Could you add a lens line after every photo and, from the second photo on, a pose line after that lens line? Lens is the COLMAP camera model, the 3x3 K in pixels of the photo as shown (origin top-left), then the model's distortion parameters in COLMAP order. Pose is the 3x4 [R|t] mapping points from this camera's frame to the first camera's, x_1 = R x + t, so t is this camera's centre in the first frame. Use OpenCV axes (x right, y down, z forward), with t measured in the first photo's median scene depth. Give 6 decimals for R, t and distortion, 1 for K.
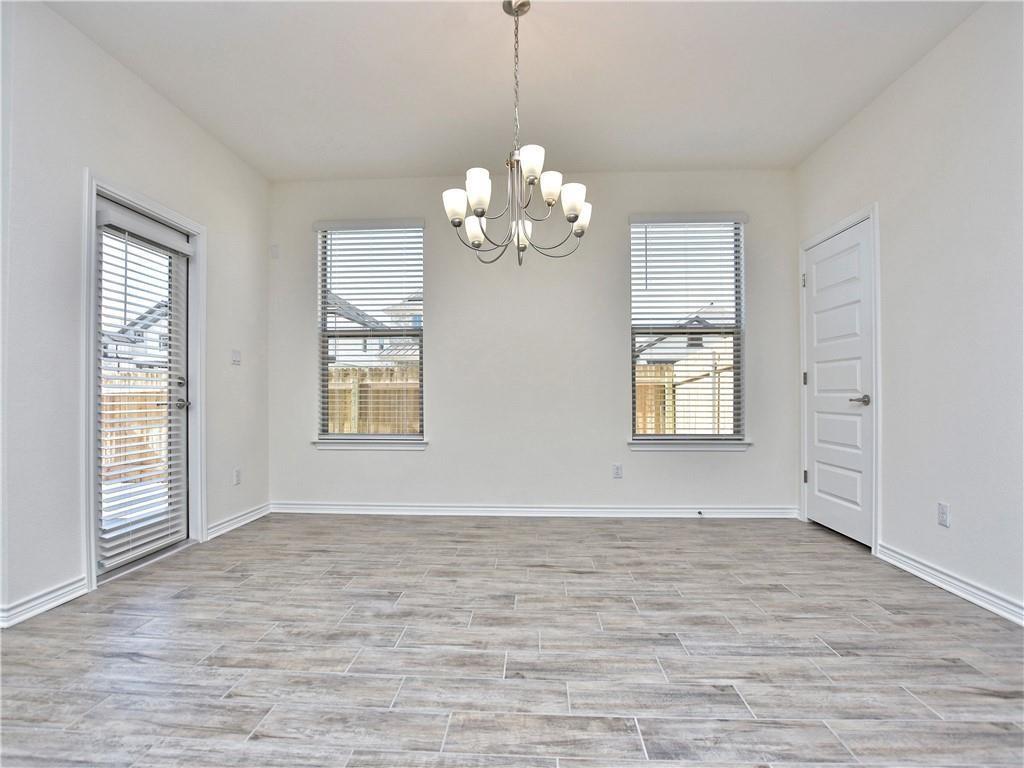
lens RADIAL K [[508.9, 0, 510.9], [0, 508.9, 390.3], [0, 0, 1]] dist [-0.025224, 0.002748]
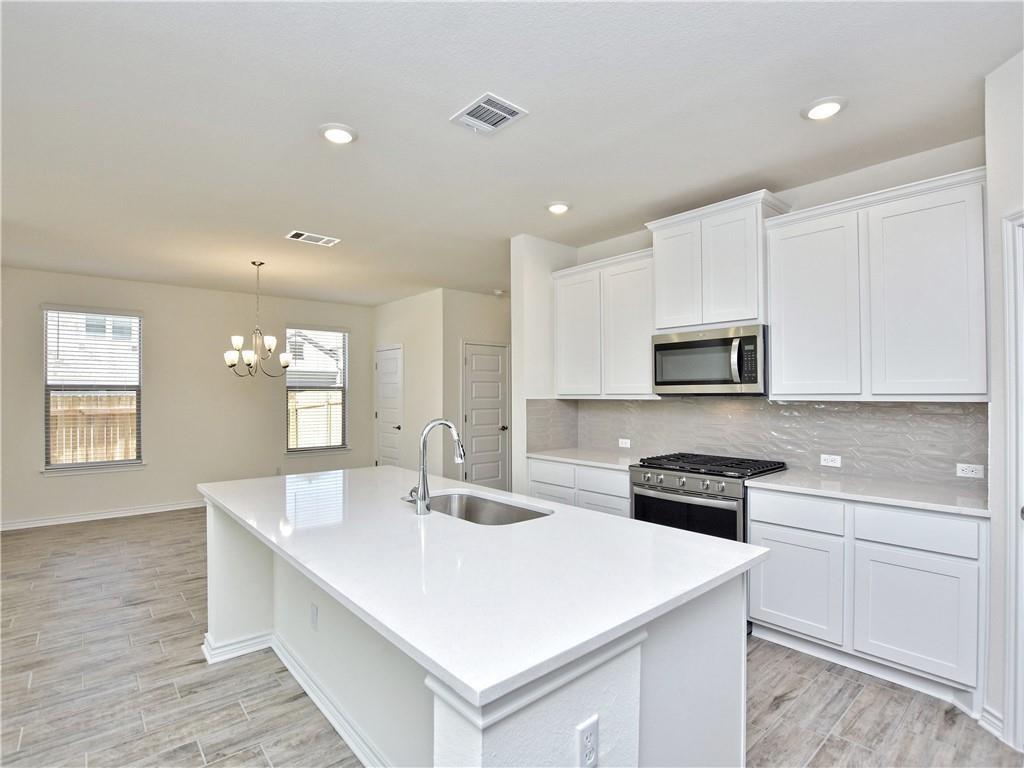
lens RADIAL K [[508.9, 0, 509.9], [0, 508.9, 386.0], [0, 0, 1]] dist [-0.025224, 0.002748]
pose [[0.717505, 0.010557, 0.696474, -0.454585], [-0.004795, 0.999936, -0.010217, -0.122984], [-0.696537, 0.003991, 0.717510, -0.841889]]
